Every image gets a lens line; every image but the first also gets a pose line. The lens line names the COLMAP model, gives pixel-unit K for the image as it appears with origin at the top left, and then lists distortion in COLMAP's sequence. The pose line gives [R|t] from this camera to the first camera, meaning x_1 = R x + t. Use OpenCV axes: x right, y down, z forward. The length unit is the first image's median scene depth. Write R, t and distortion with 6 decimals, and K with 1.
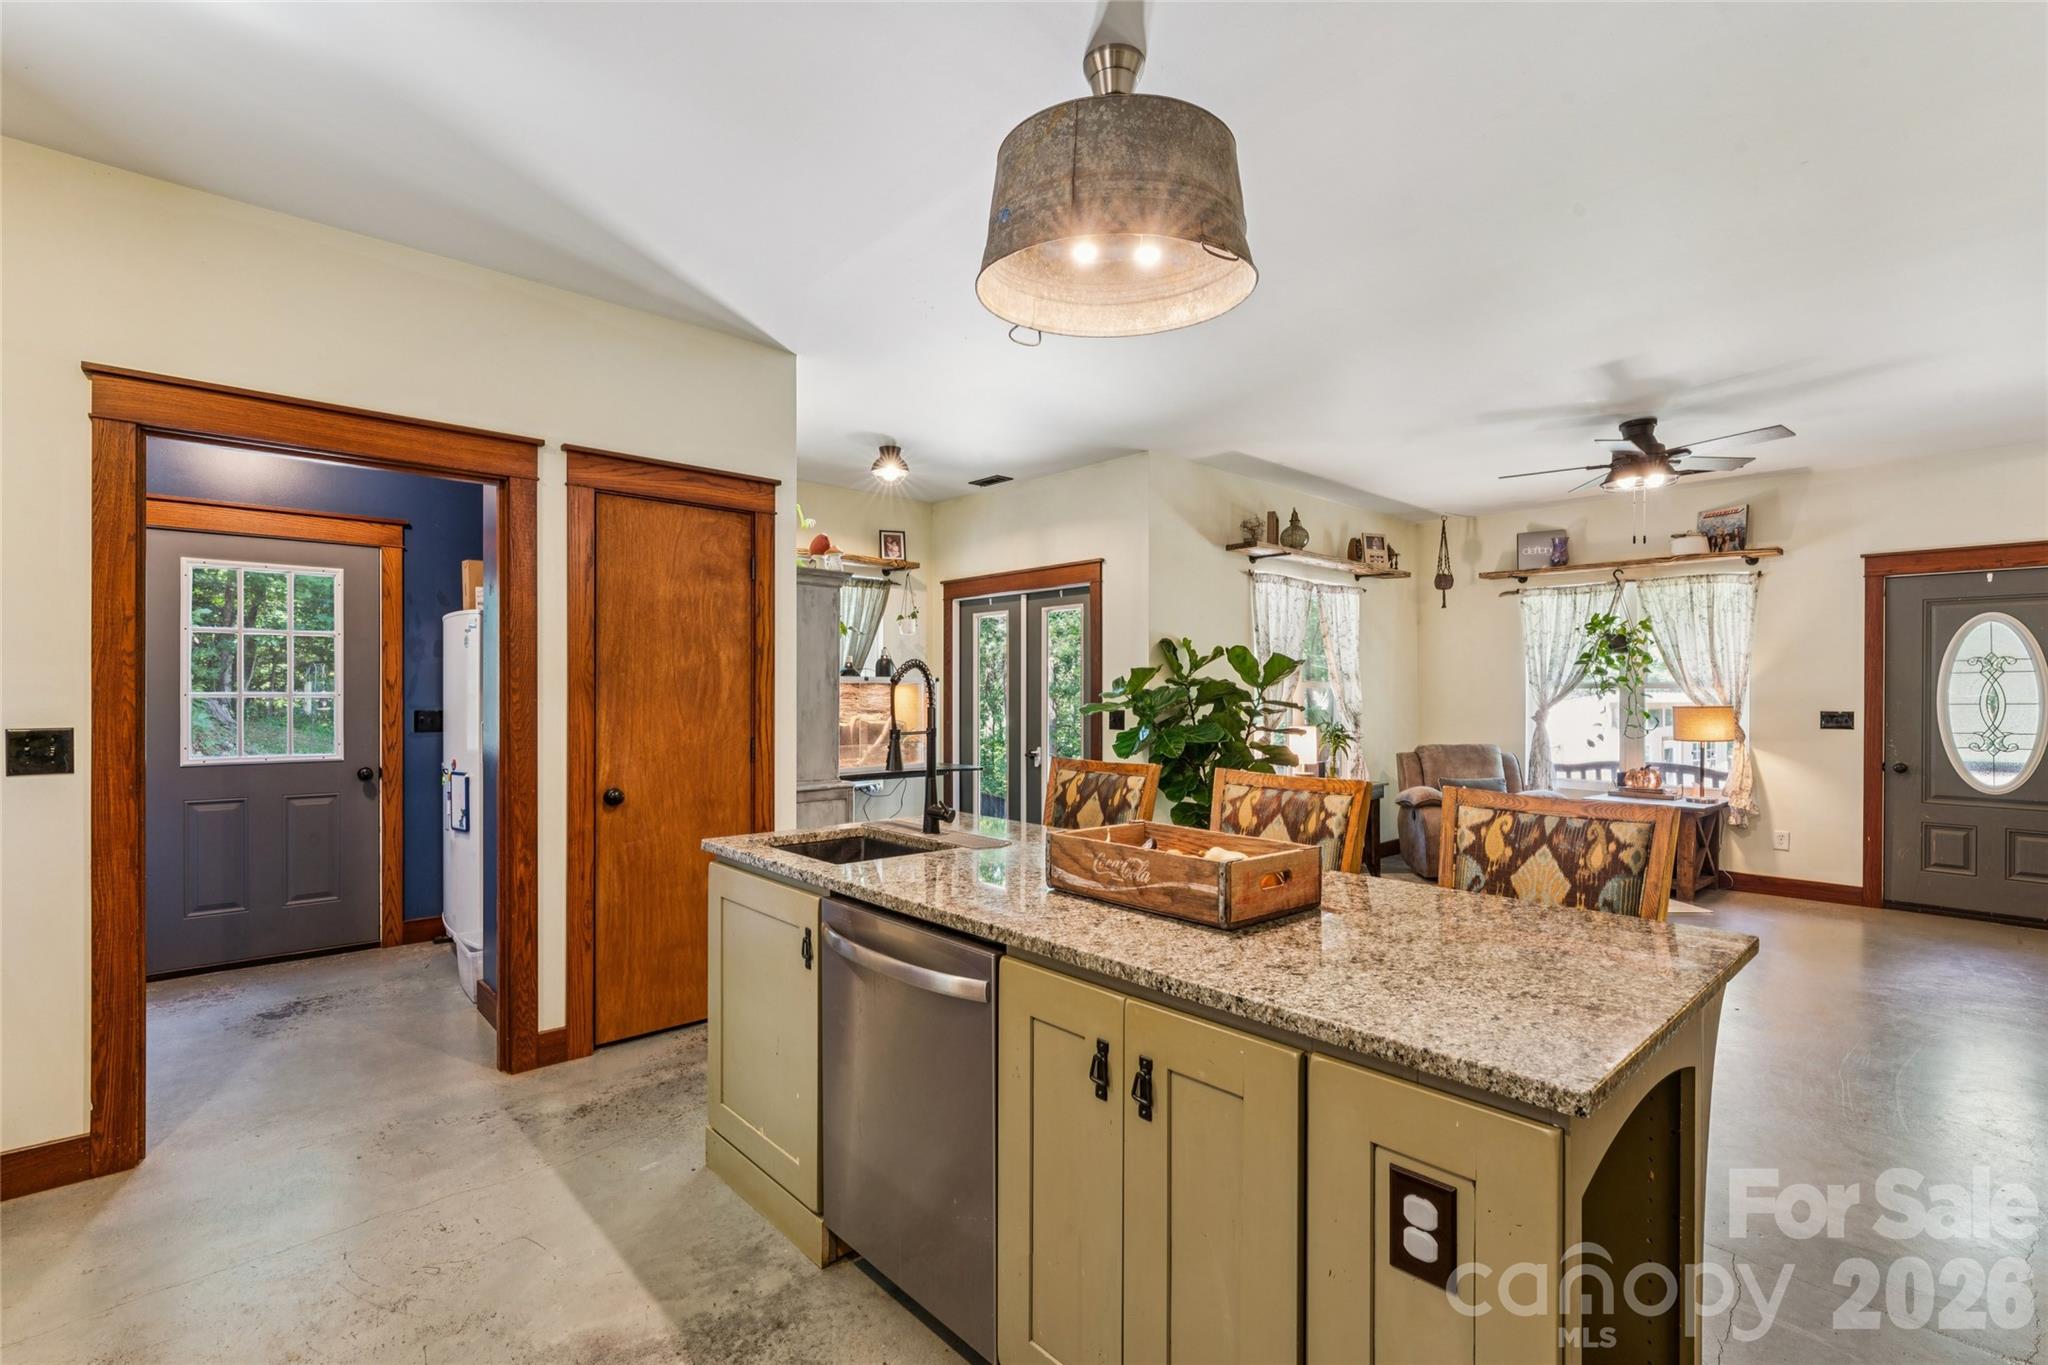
lens RADIAL K [[913.6, 0, 1015.1], [0, 913.6, 692.5], [0, 0, 1]] dist [-0.001476, 0.000467]
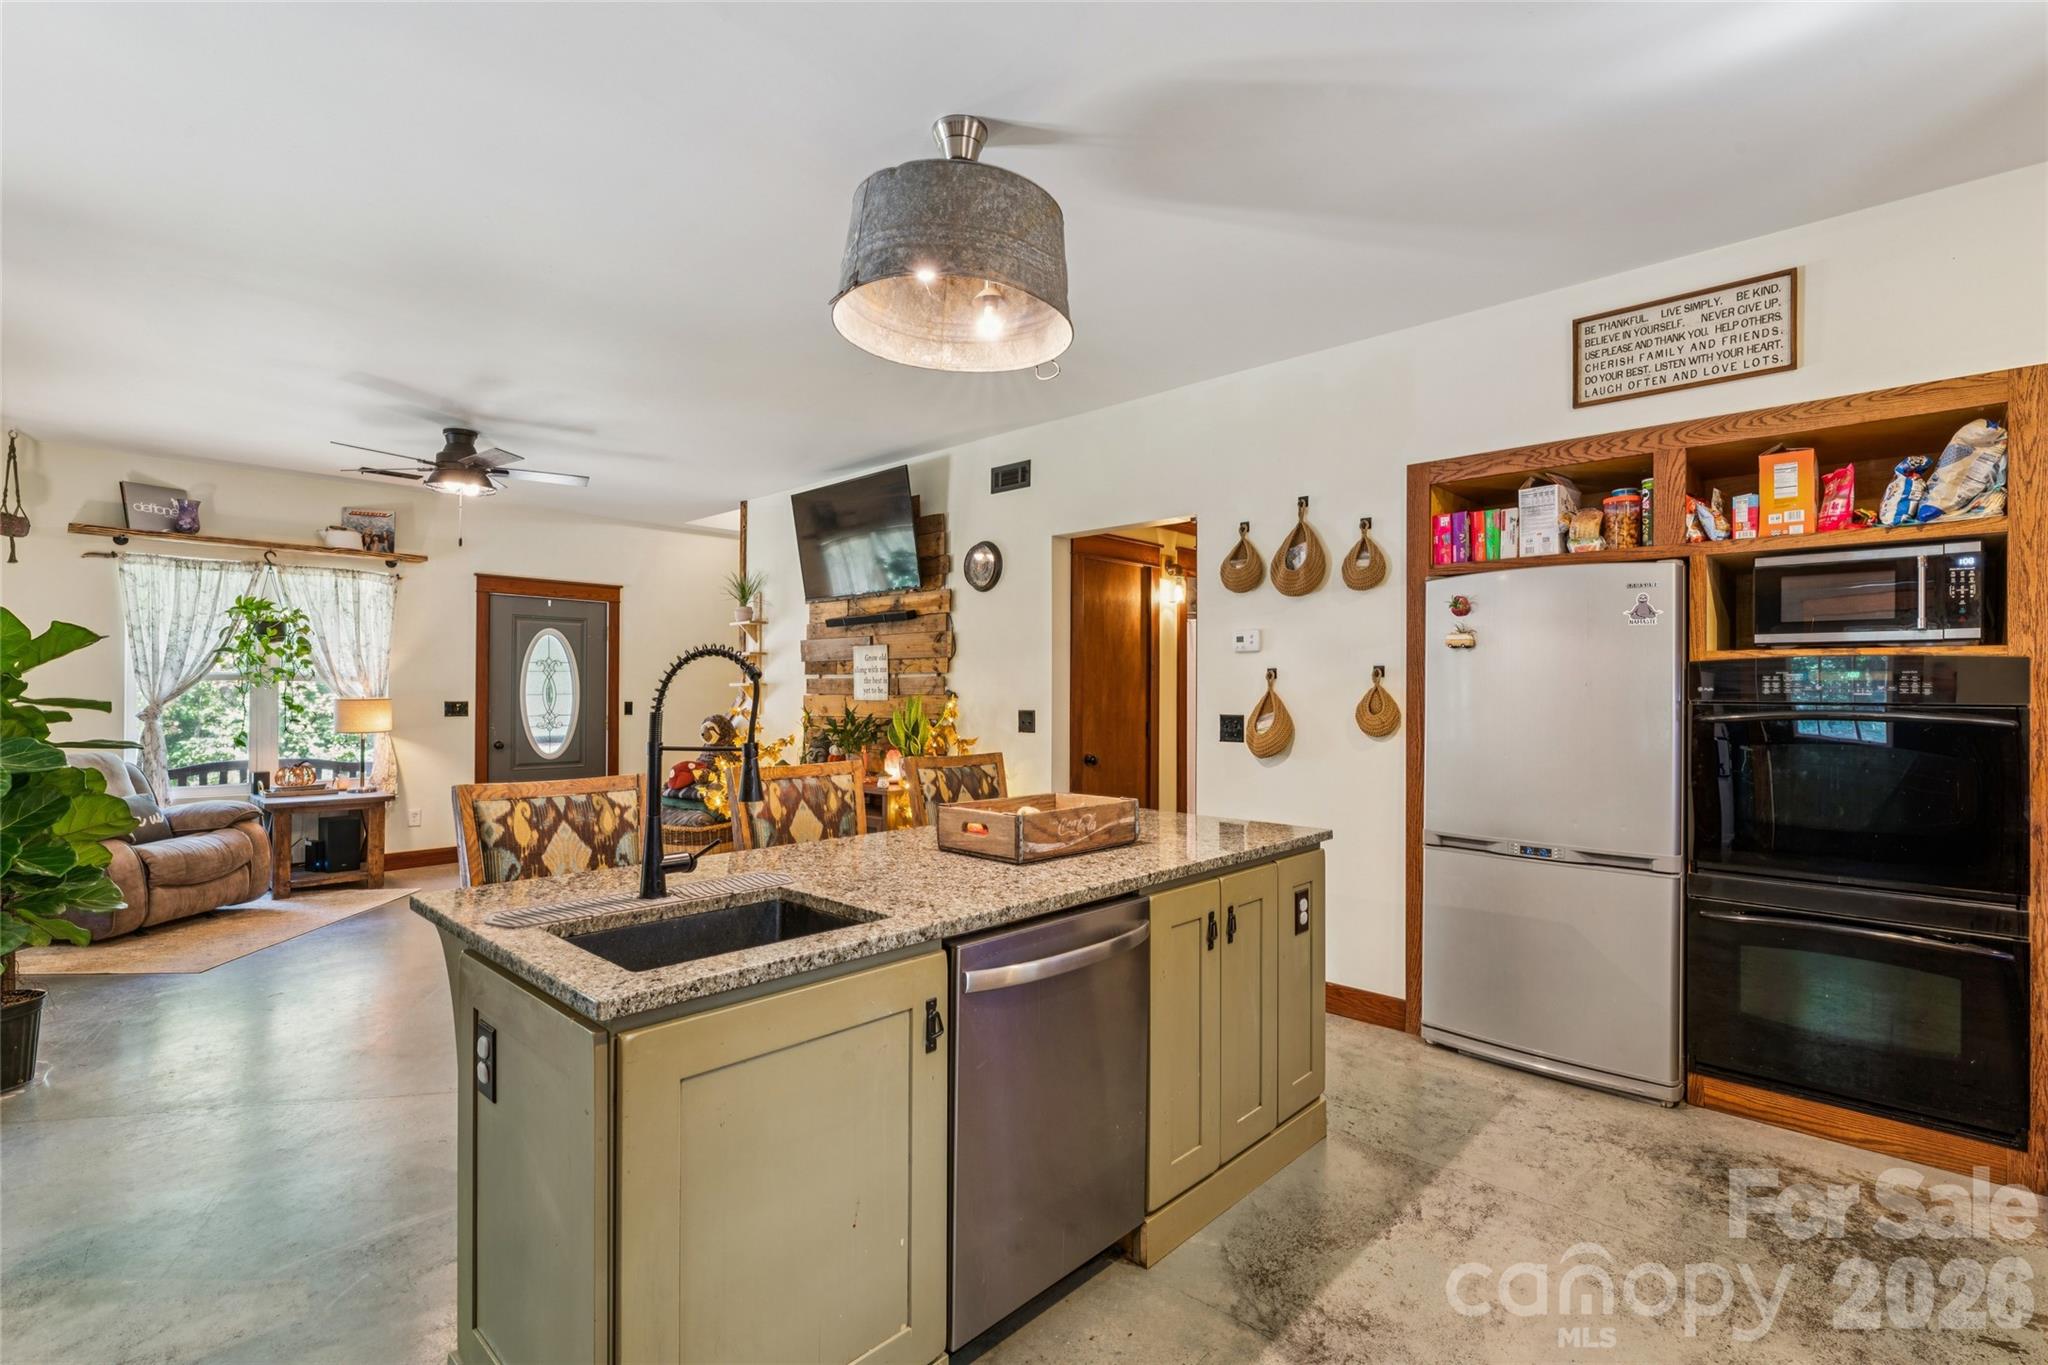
lens RADIAL K [[932.7, 0, 1017.5], [0, 932.7, 687.7], [0, 0, 1]] dist [-0.000036, -0.000961]
pose [[-0.069605, -0.000870, 0.997574, -0.346503], [-0.005018, 0.999987, 0.000522, -0.001644], [-0.997562, -0.004969, -0.069609, 0.336201]]
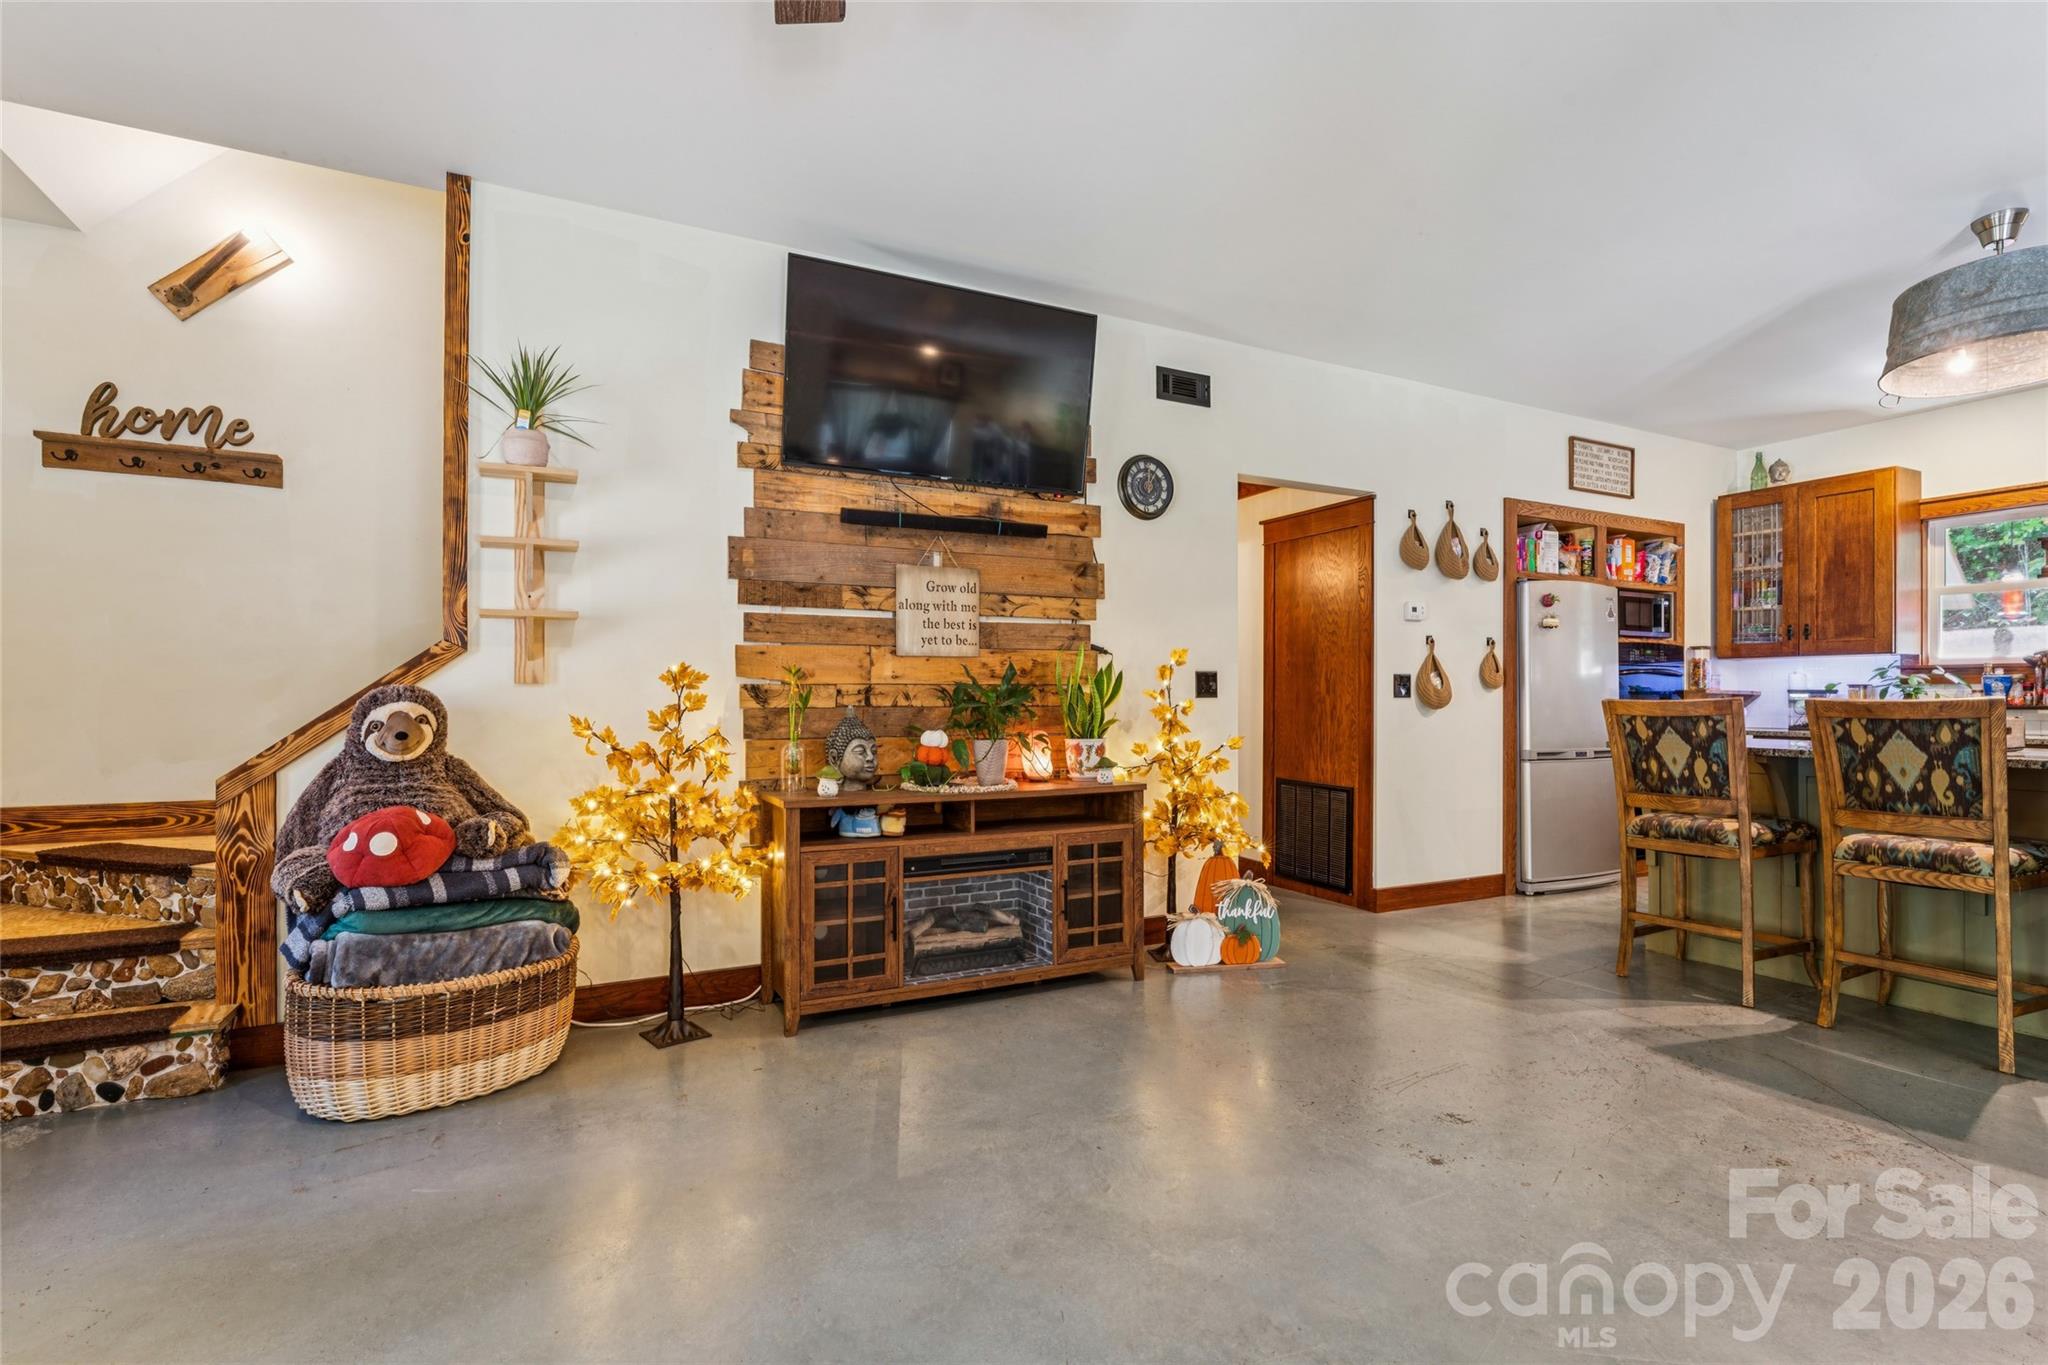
lens RADIAL K [[945.0, 0, 1009.9], [0, 945.0, 696.9], [0, 0, 1]] dist [-0.001736, -0.000284]
pose [[-0.962722, -0.004168, 0.270462, 0.428569], [-0.004645, 0.999989, -0.001124, 0.039478], [-0.270454, -0.002338, -0.962730, 0.992671]]
